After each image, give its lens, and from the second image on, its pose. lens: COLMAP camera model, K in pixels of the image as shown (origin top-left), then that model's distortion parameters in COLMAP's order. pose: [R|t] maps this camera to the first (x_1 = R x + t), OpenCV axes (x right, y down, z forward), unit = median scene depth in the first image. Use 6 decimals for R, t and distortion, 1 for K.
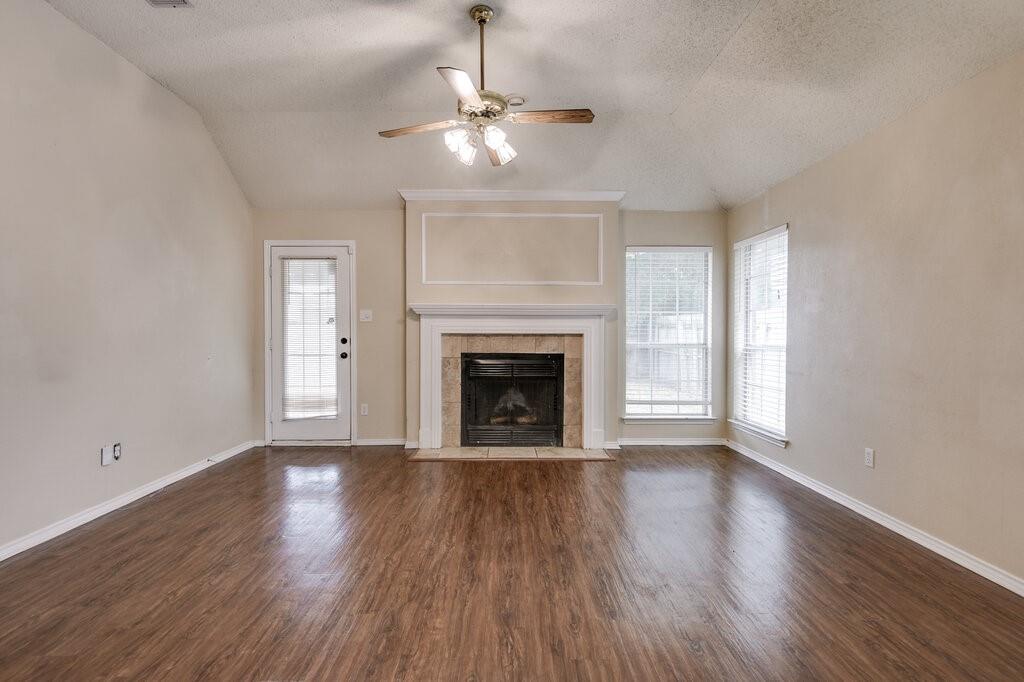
lens RADIAL K [[480.6, 0, 506.8], [0, 480.6, 336.9], [0, 0, 1]] dist [-0.005558, -0.004544]
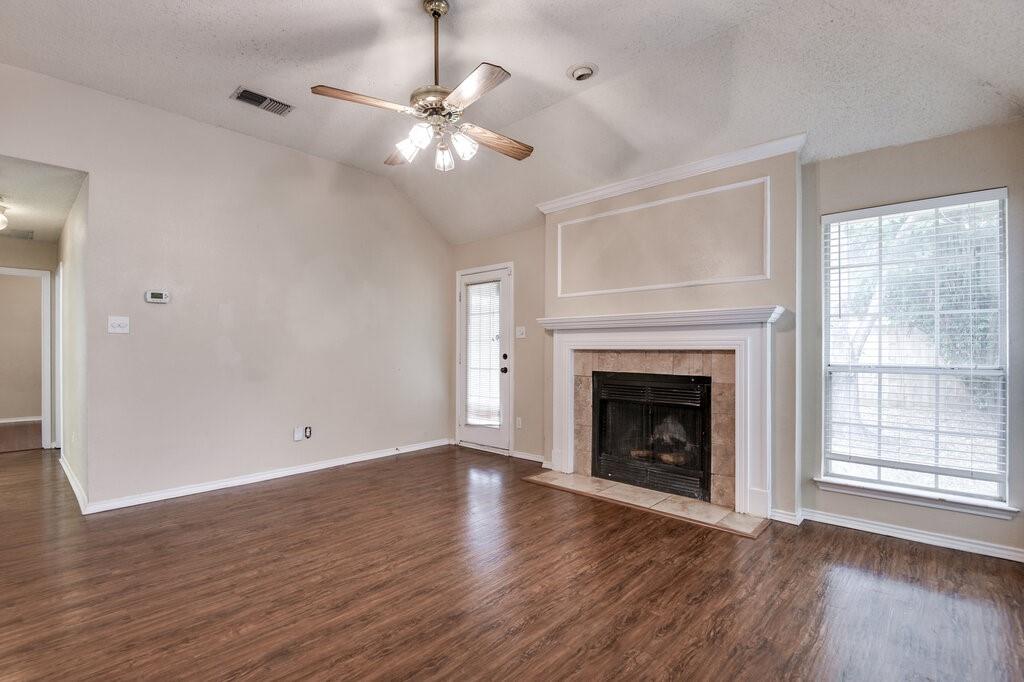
lens RADIAL K [[466.3, 0, 501.8], [0, 466.3, 342.8], [0, 0, 1]] dist [0.003877, -0.008804]
pose [[0.724117, -0.010432, -0.689598, 0.381995], [-0.002273, 0.999844, -0.017511, -0.003861], [0.689673, 0.014248, 0.723981, 0.253027]]
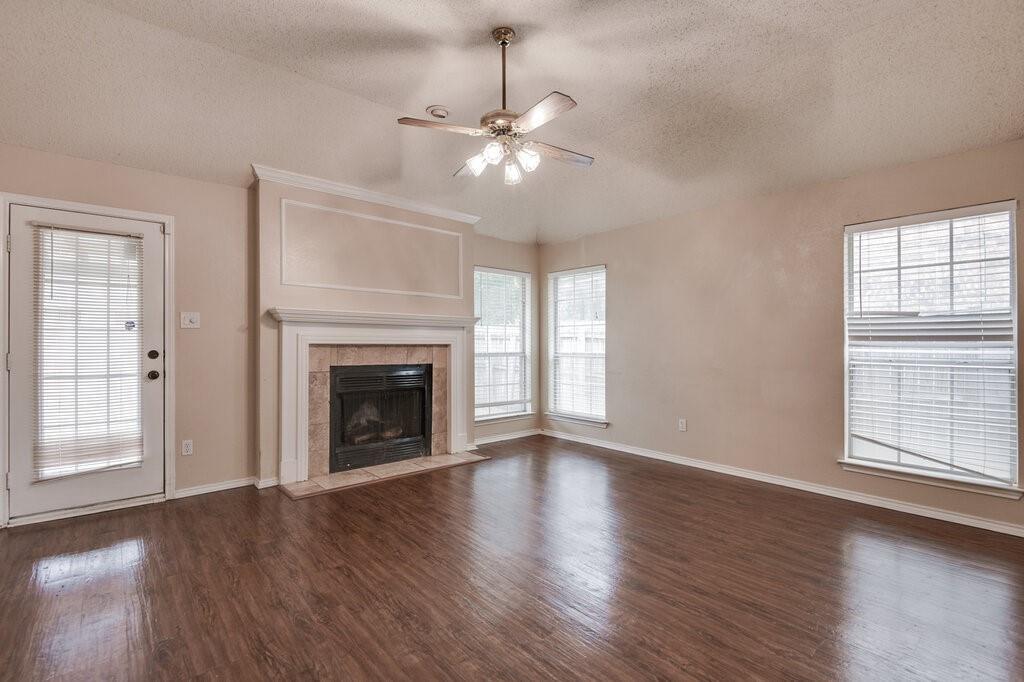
lens RADIAL K [[466.3, 0, 510.8], [0, 466.3, 339.2], [0, 0, 1]] dist [0.003877, -0.008804]
pose [[0.758918, 0.006746, 0.651152, -0.400226], [0.003060, 0.999898, -0.013926, -0.003170], [-0.651179, 0.012561, 0.758820, 0.135865]]
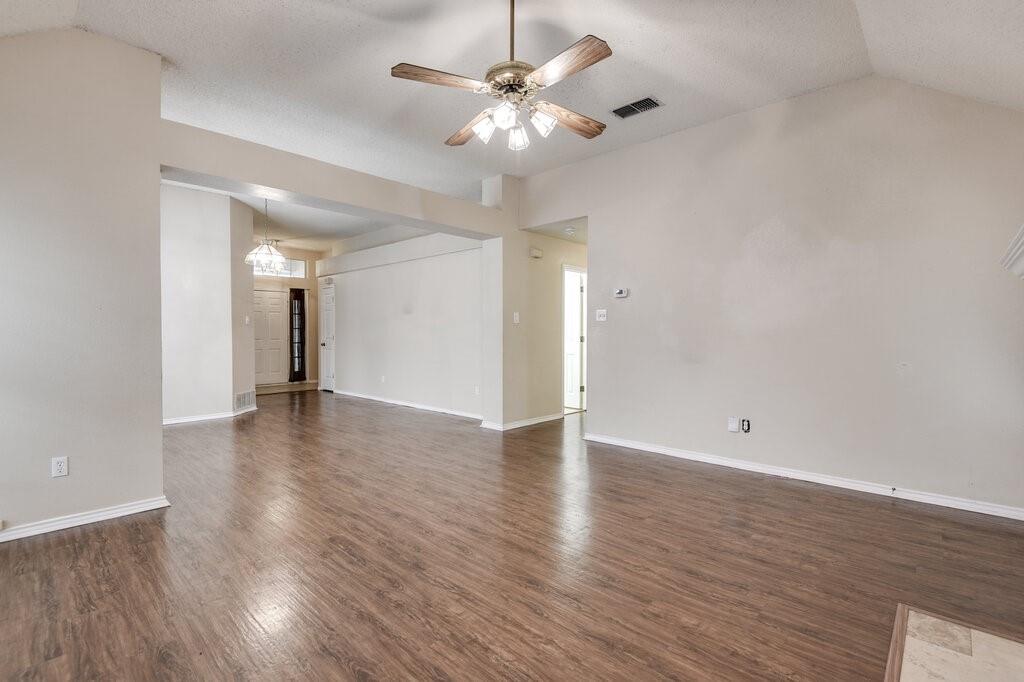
lens RADIAL K [[466.3, 0, 516.4], [0, 466.3, 328.1], [0, 0, 1]] dist [0.003877, -0.008804]
pose [[-0.679958, -0.009053, -0.733195, 0.343310], [-0.006892, 0.999959, -0.005955, -0.006148], [0.733219, 0.001004, -0.679992, 0.932201]]
